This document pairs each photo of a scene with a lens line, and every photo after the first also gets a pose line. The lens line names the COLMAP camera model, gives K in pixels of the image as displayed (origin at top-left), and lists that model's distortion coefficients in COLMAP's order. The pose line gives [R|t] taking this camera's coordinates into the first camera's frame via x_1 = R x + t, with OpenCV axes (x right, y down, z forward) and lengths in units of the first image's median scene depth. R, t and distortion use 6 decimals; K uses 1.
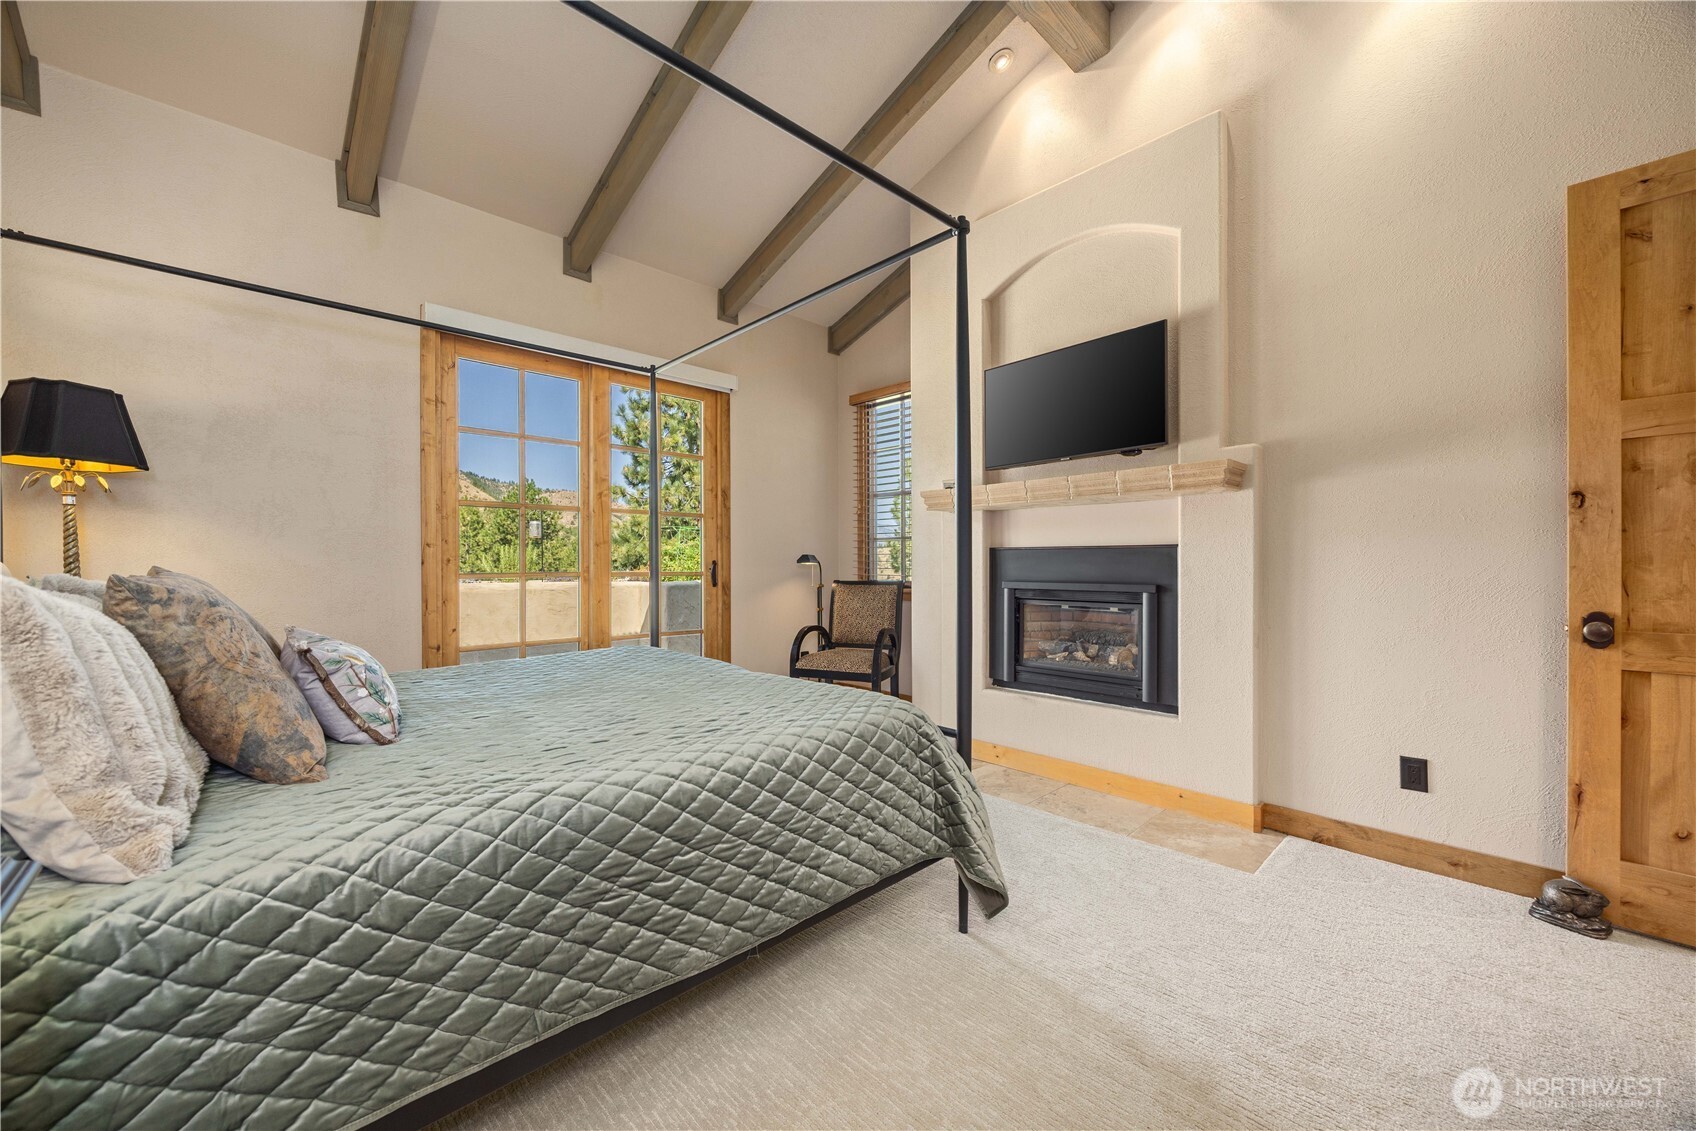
lens RADIAL K [[642.4, 0, 837.8], [0, 642.4, 564.9], [0, 0, 1]] dist [-0.003711, -0.000308]
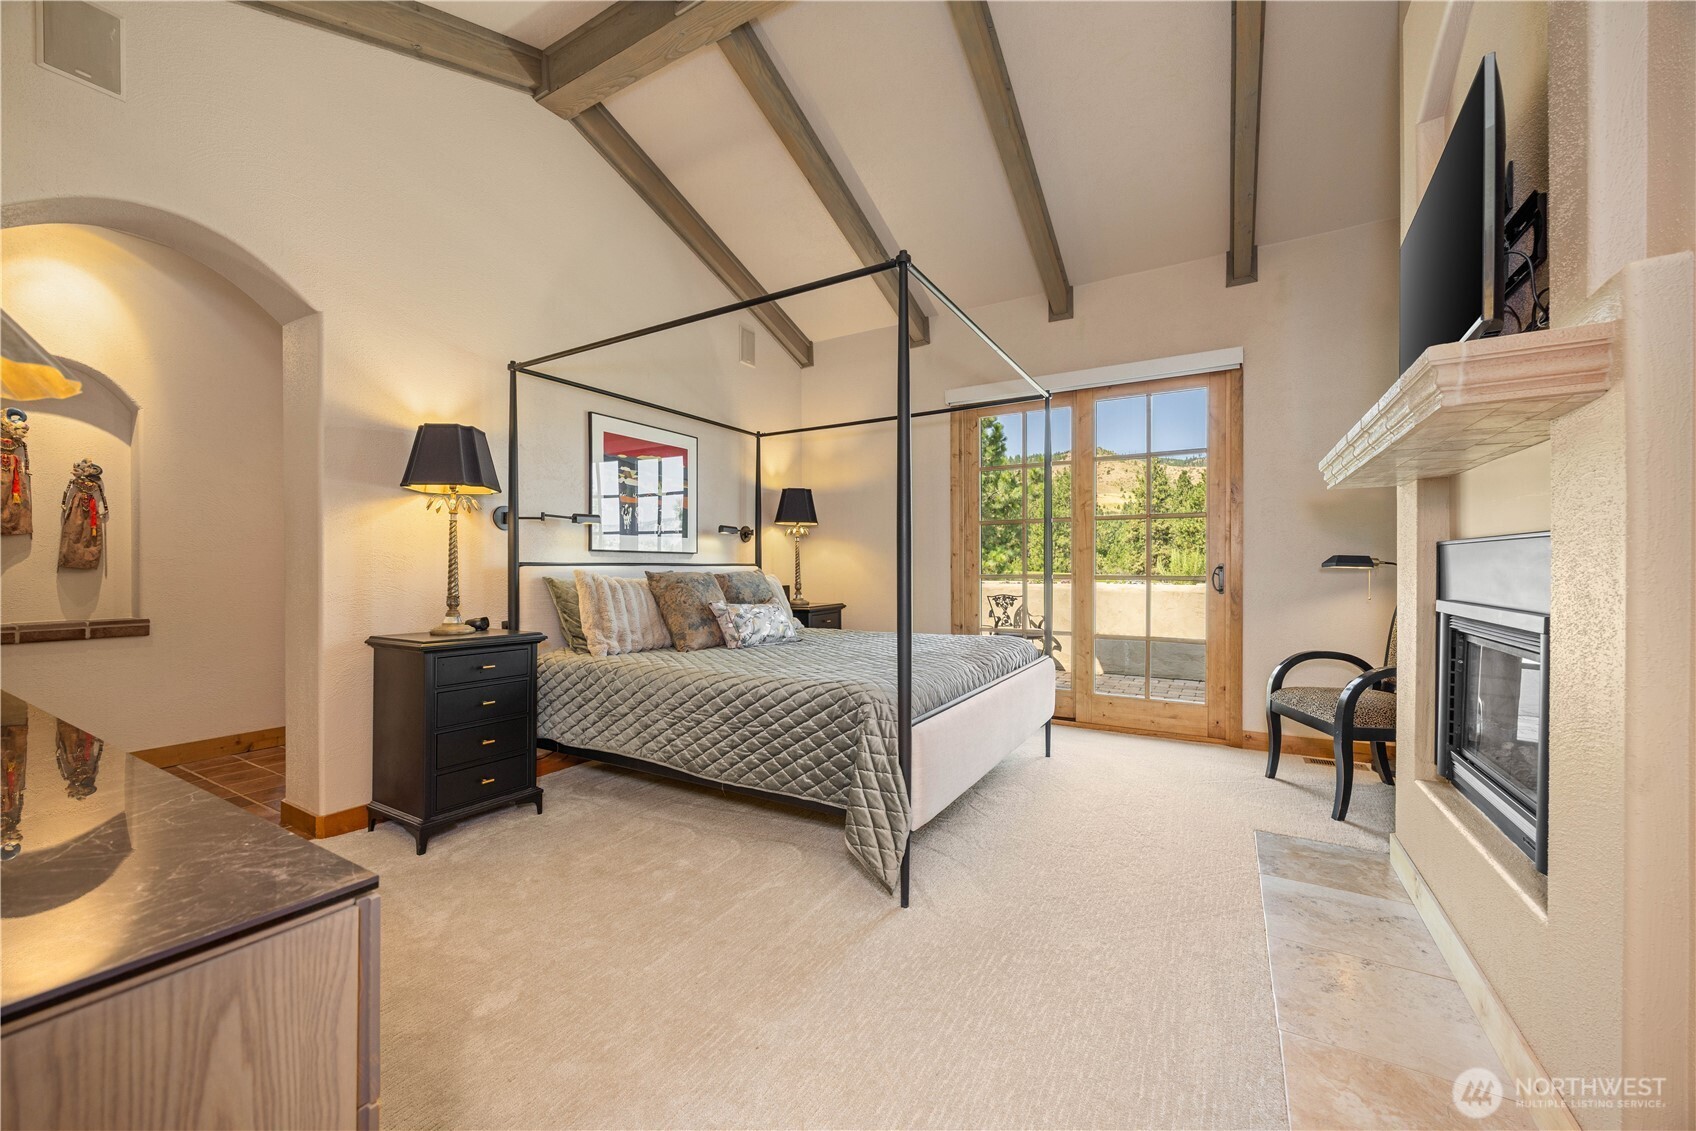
lens RADIAL K [[642.4, 0, 837.8], [0, 642.4, 564.9], [0, 0, 1]] dist [-0.003711, -0.000308]
pose [[0.271599, 0.000124, -0.962410, 0.611642], [-0.002292, 0.999997, -0.000518, -0.005726], [0.962408, 0.002346, 0.271599, 0.292790]]
